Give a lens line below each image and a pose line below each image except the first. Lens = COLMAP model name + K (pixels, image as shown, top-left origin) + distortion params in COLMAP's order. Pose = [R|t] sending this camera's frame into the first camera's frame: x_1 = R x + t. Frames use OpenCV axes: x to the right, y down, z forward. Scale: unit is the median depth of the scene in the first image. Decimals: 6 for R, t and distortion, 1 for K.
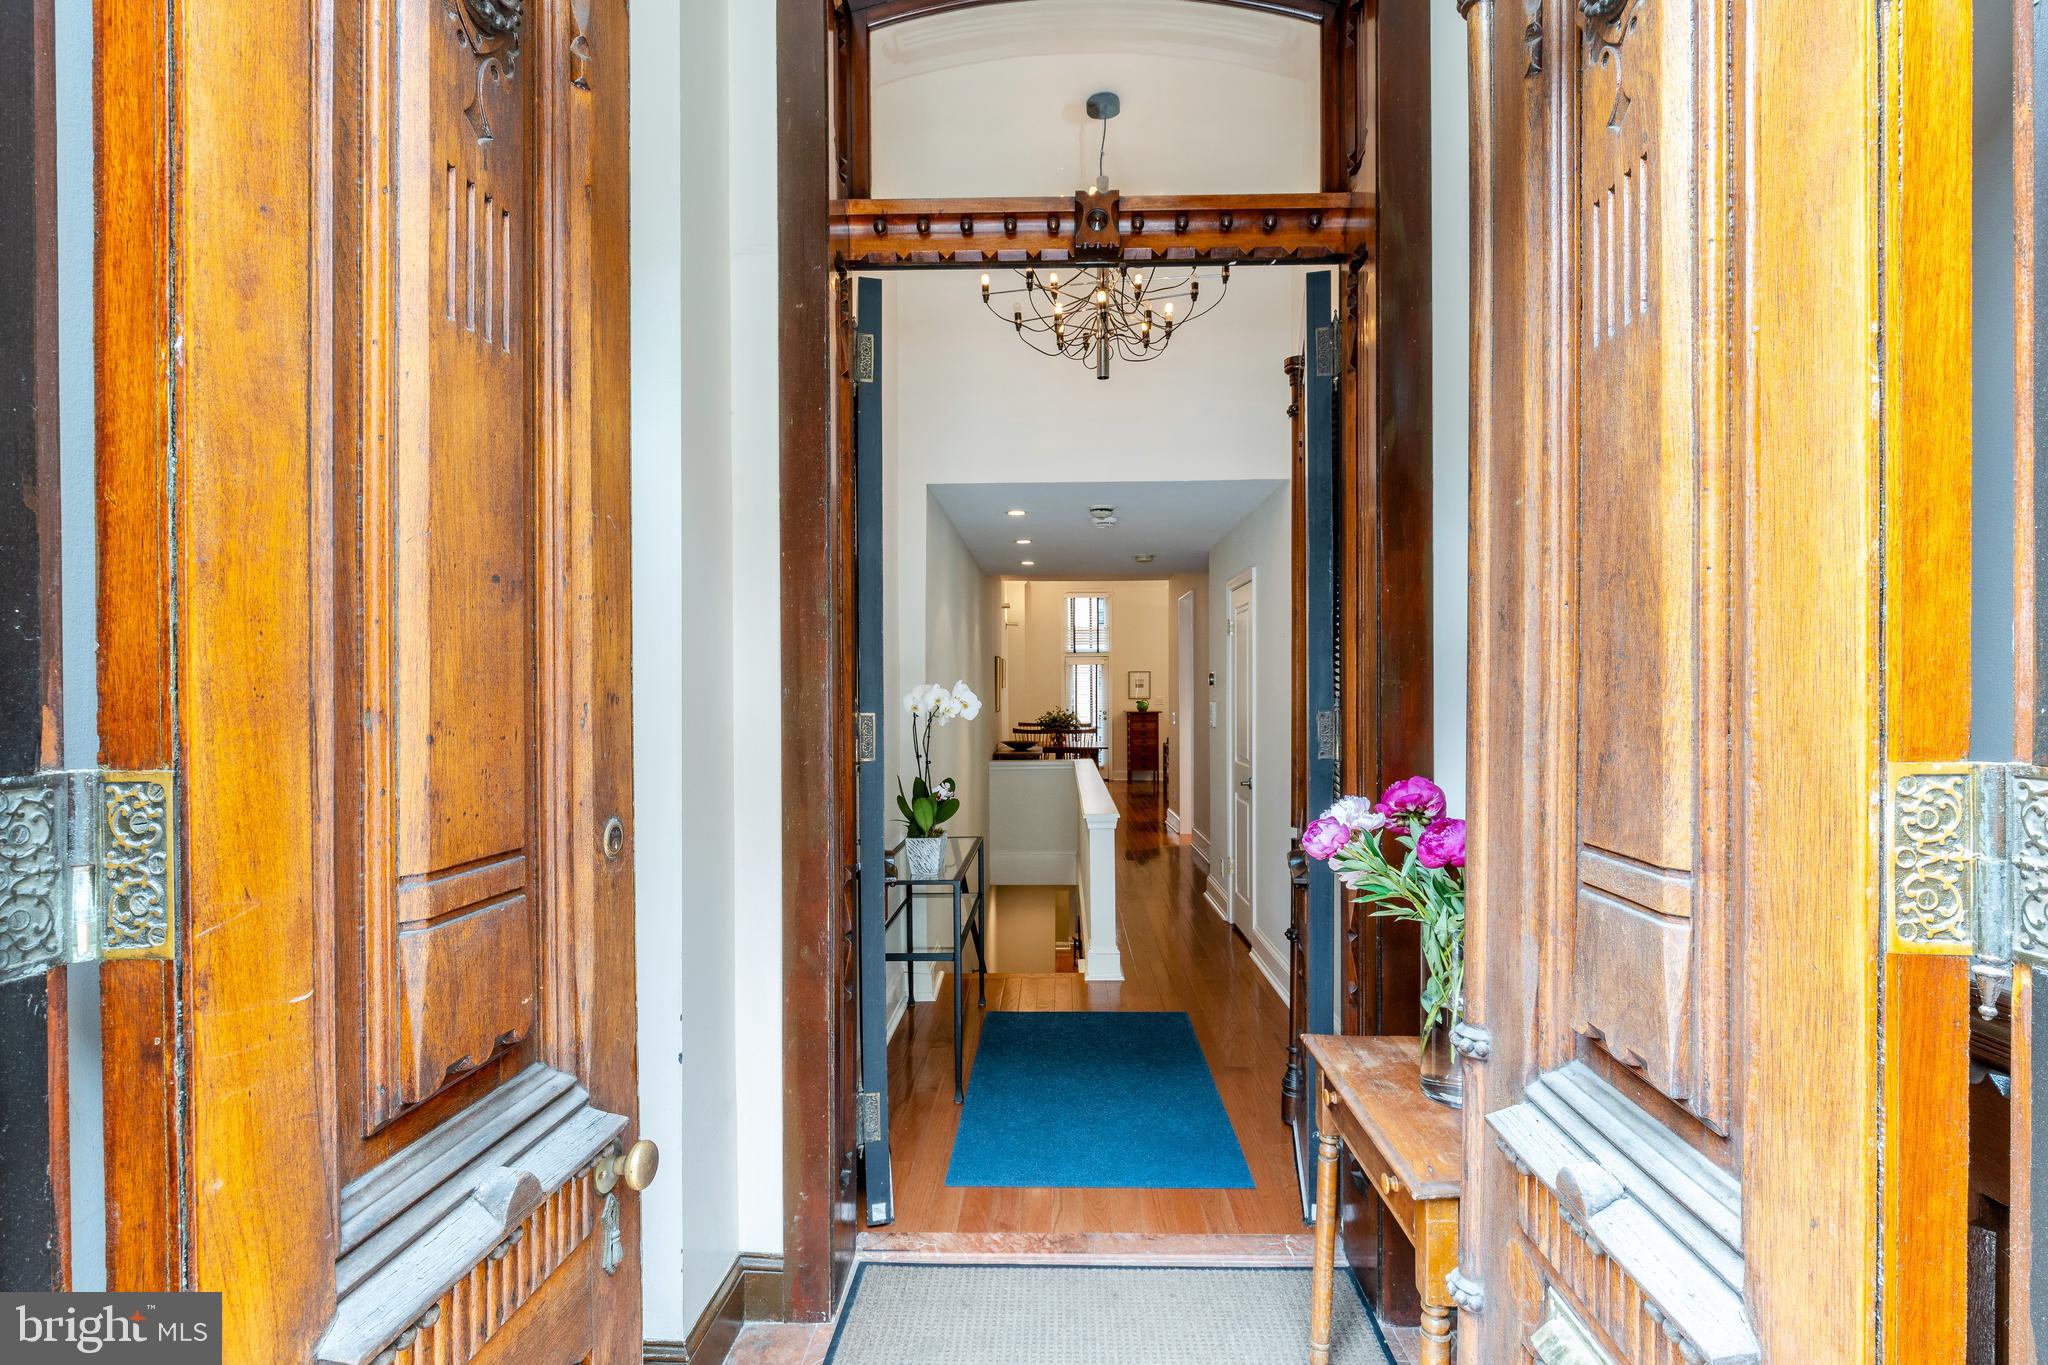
lens RADIAL K [[987.4, 0, 1017.0], [0, 987.4, 699.1], [0, 0, 1]] dist [-0.014929, 0.001935]
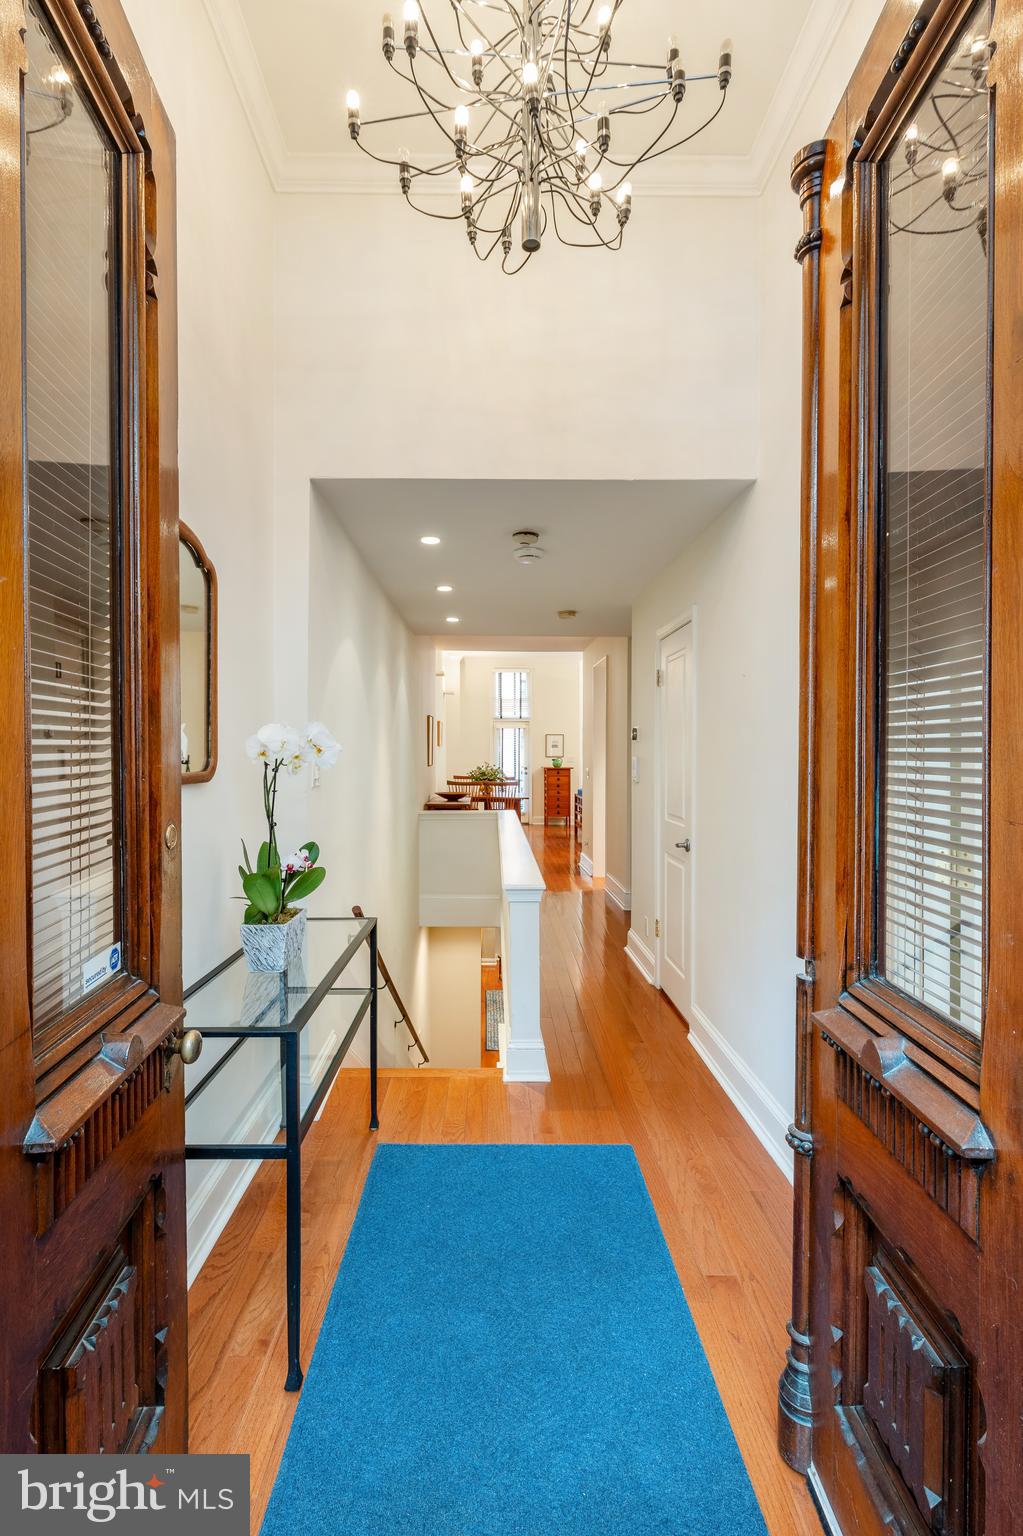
lens RADIAL K [[717.8, 0, 509.0], [0, 717.8, 760.4], [0, 0, 1]] dist [-0.002751, -0.001808]
pose [[0.997802, 0.004649, 0.066099, 0.084153], [-0.004859, 0.999984, 0.003012, 0.014593], [-0.066084, -0.003327, 0.997809, 1.052969]]
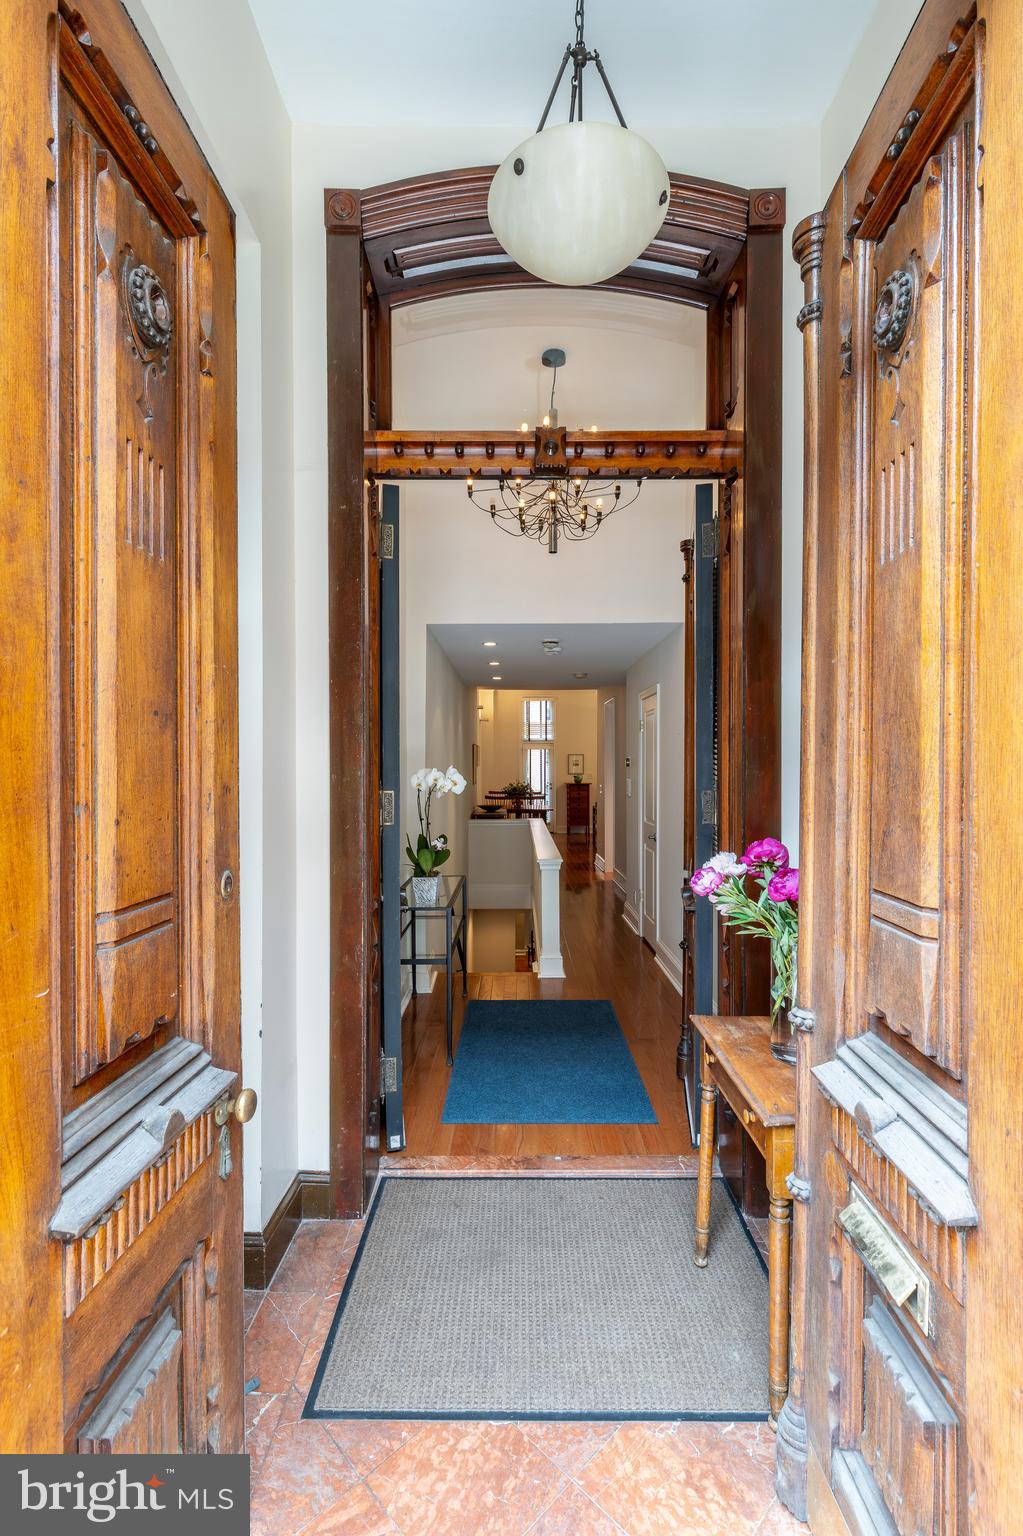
lens RADIAL K [[717.8, 0, 504.3], [0, 717.8, 771.6], [0, 0, 1]] dist [-0.002751, -0.001808]
pose [[0.999680, 0.004003, 0.024997, -0.014022], [-0.003972, 0.999991, -0.001279, -0.018252], [-0.025002, 0.001180, 0.999687, -0.056967]]
